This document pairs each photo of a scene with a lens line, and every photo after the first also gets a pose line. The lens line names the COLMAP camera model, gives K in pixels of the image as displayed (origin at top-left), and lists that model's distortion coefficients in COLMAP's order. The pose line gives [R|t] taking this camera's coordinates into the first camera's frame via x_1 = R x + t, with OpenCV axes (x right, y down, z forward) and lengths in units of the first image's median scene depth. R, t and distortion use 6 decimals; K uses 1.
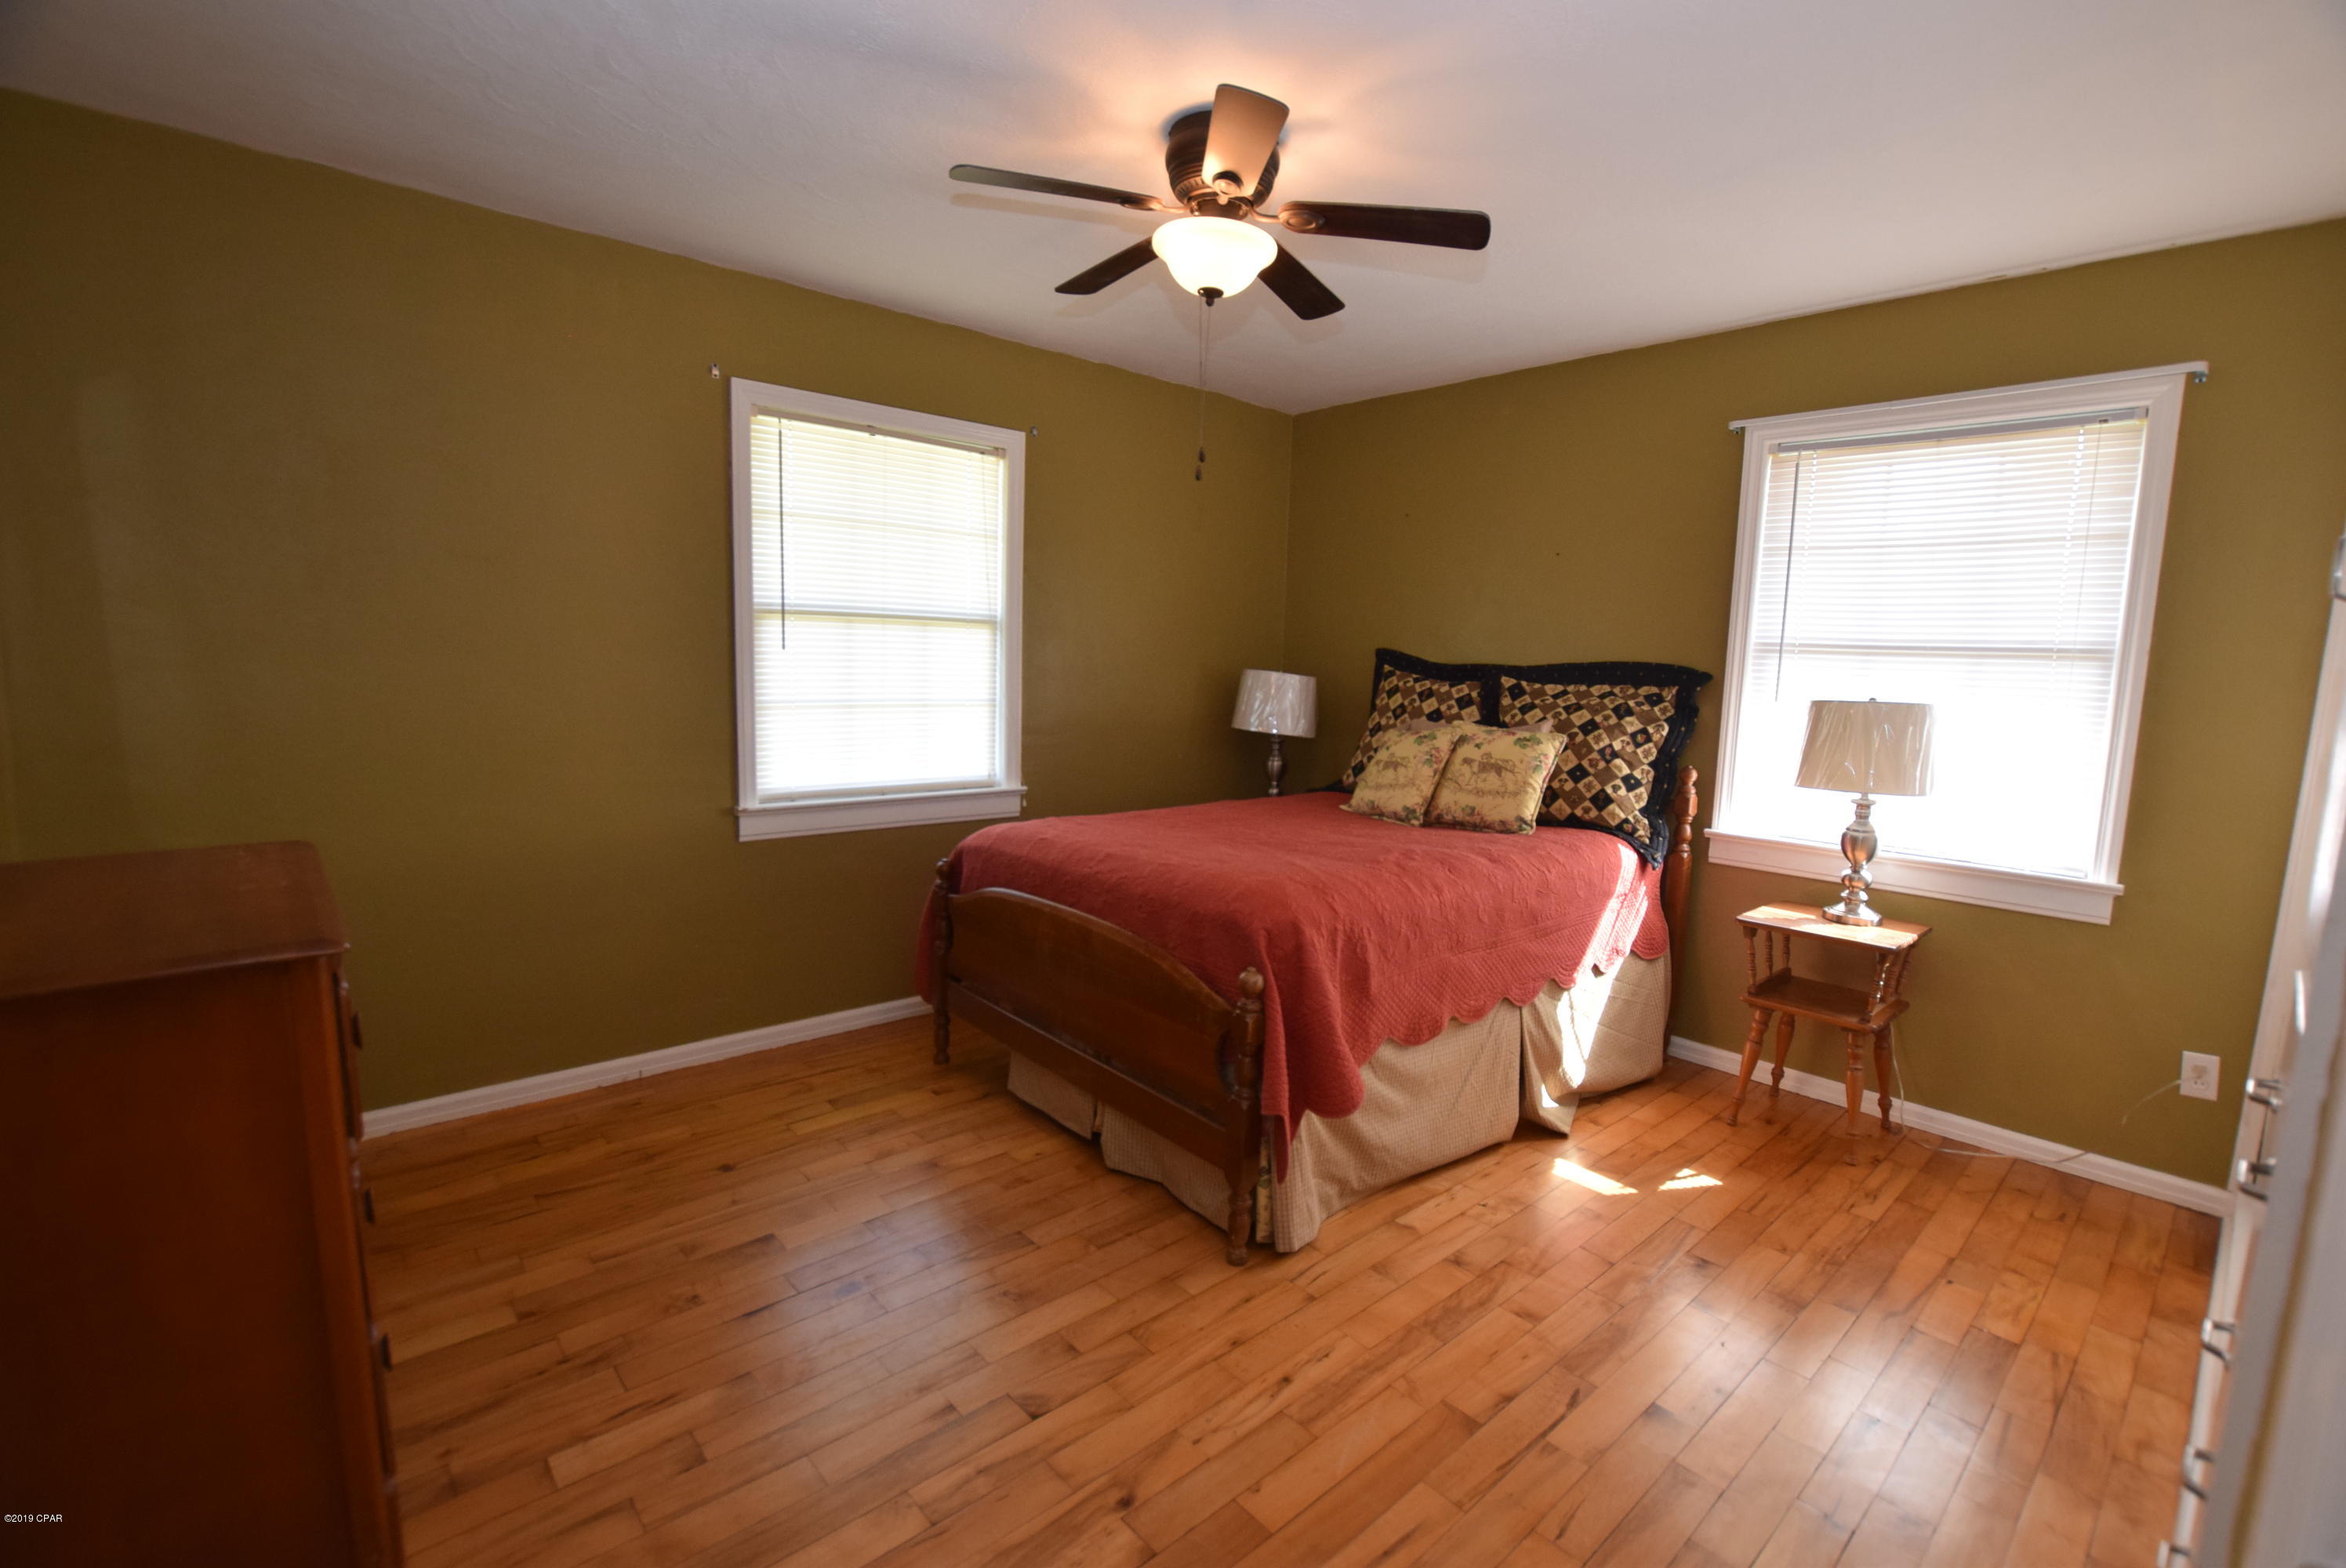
lens RADIAL K [[1016.4, 0, 1180.8], [0, 1016.4, 771.1], [0, 0, 1]] dist [0.001043, 0.000129]
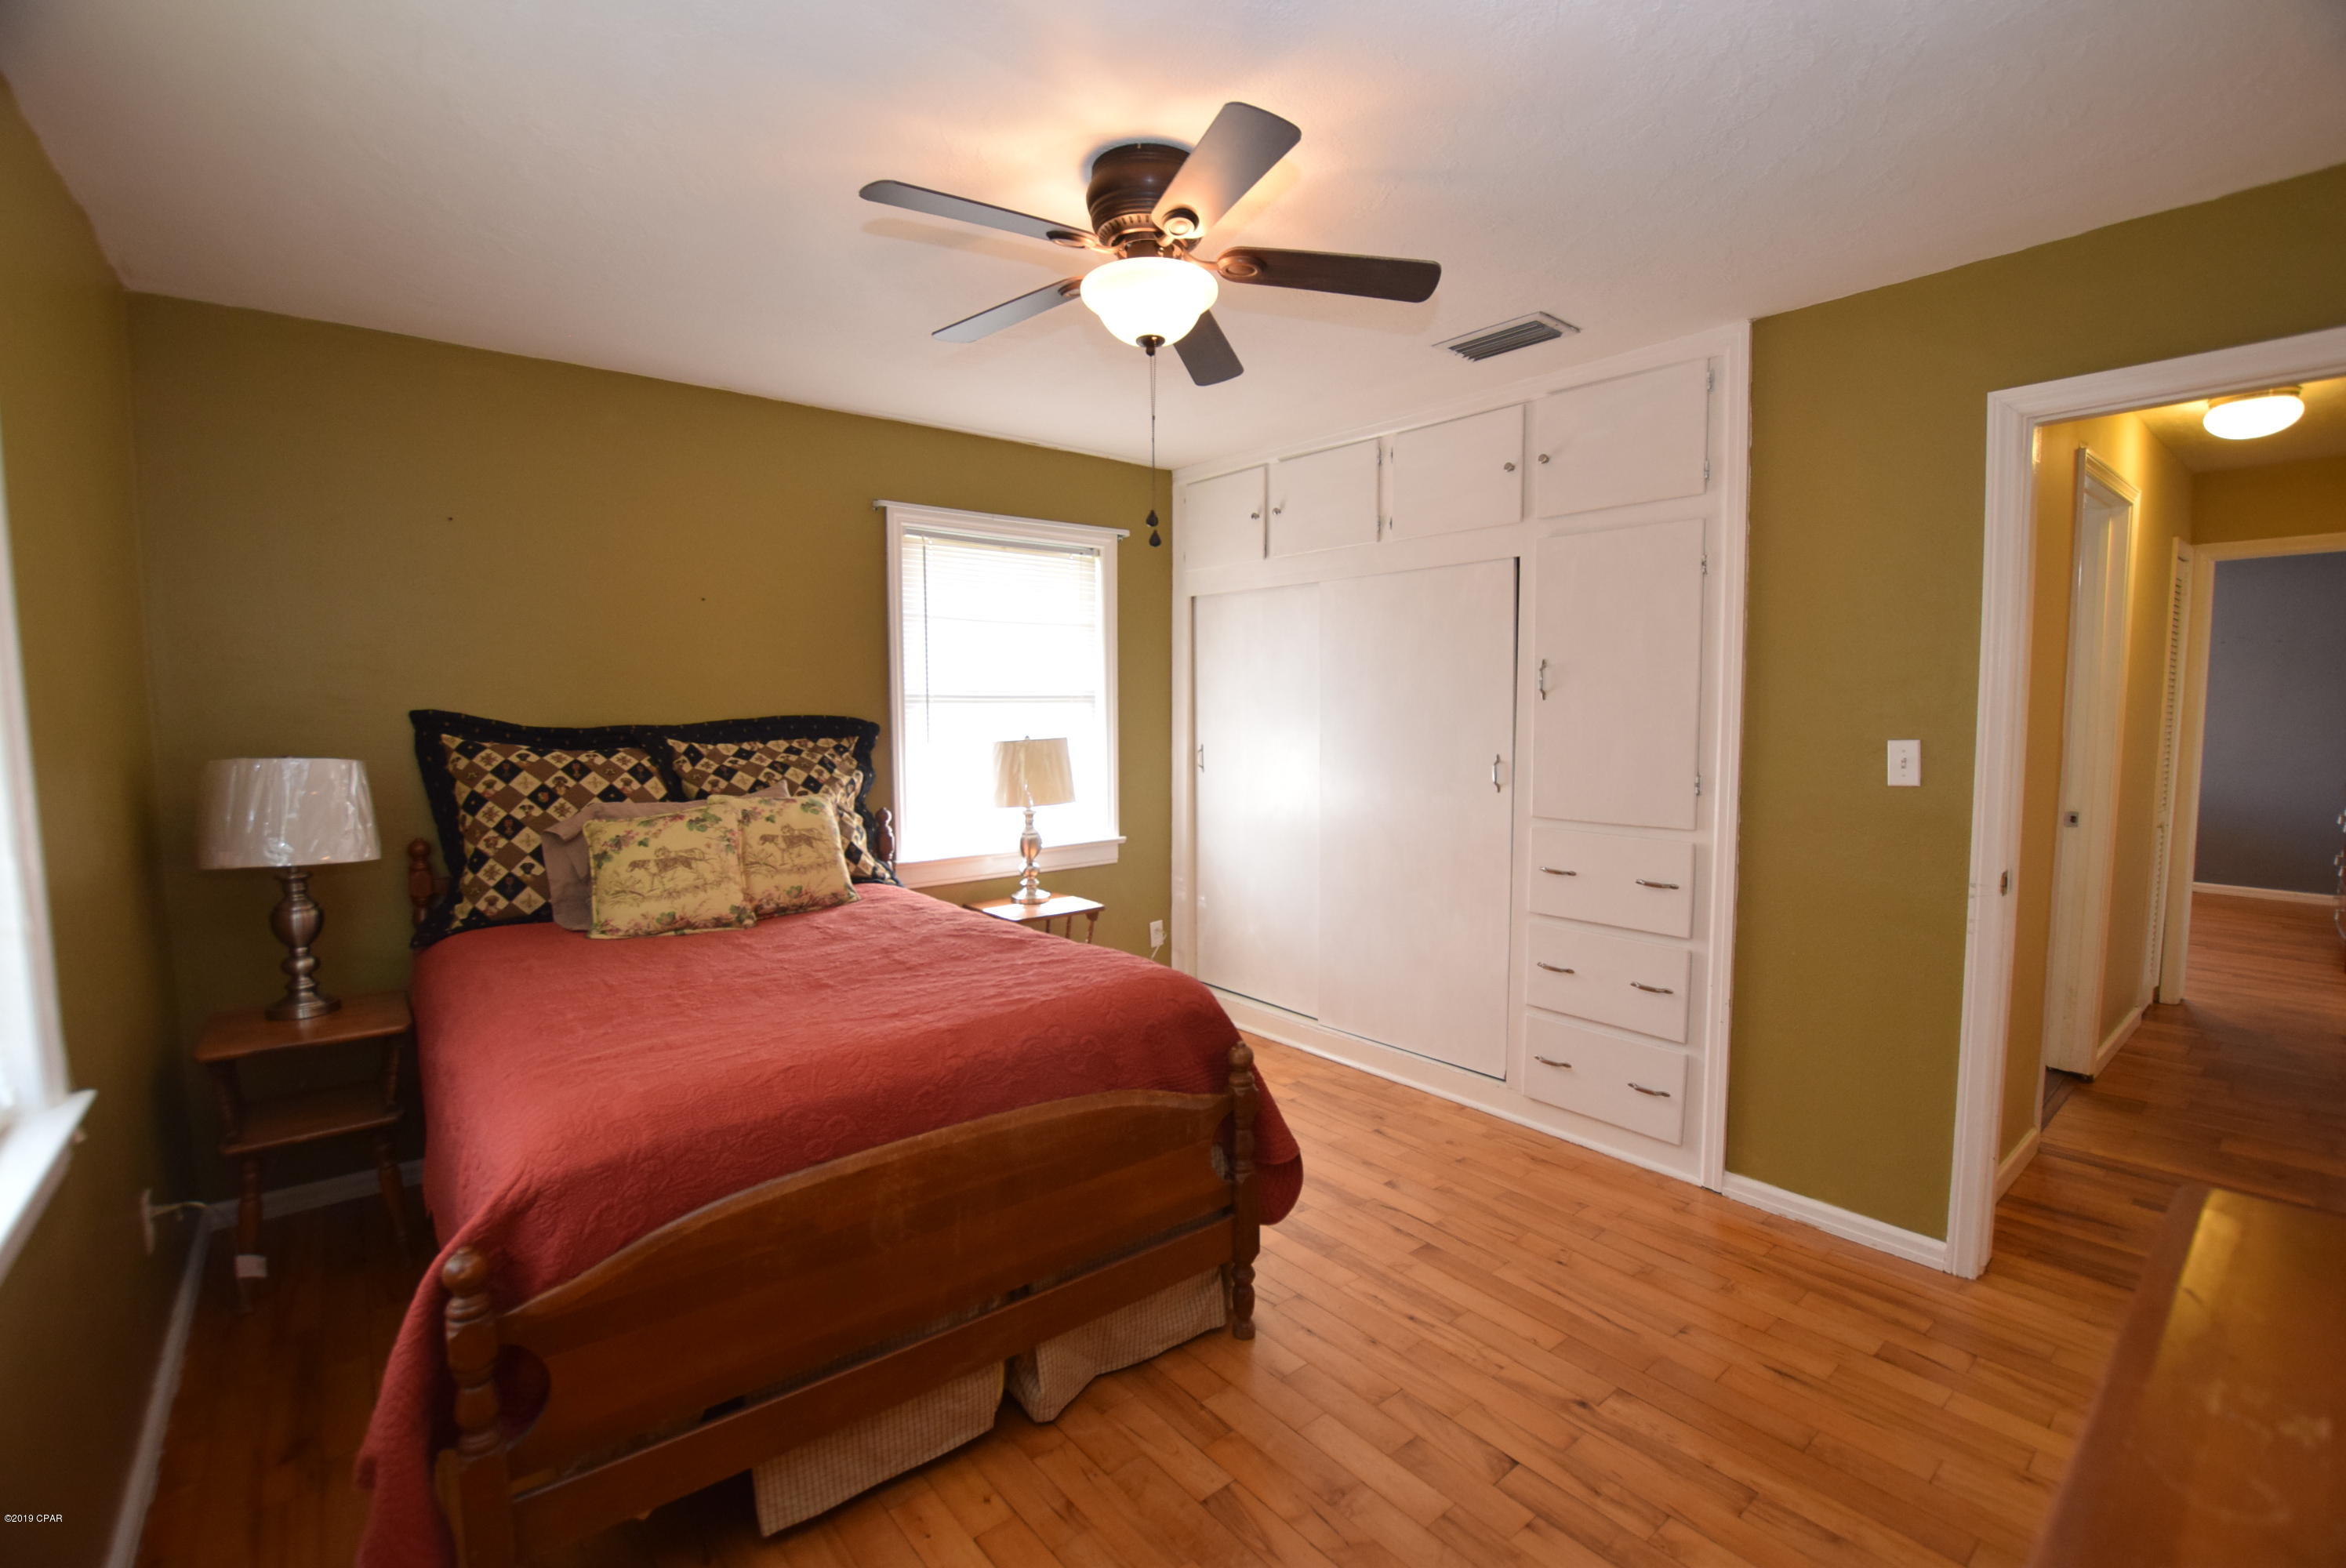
lens RADIAL K [[1037.6, 0, 1183.8], [0, 1037.6, 784.8], [0, 0, 1]] dist [-0.035929, 0.005659]
pose [[0.055772, -0.104367, 0.992974, -0.658299], [0.128327, 0.987023, 0.096534, -0.109948], [-0.990162, 0.122041, 0.068441, 0.694093]]
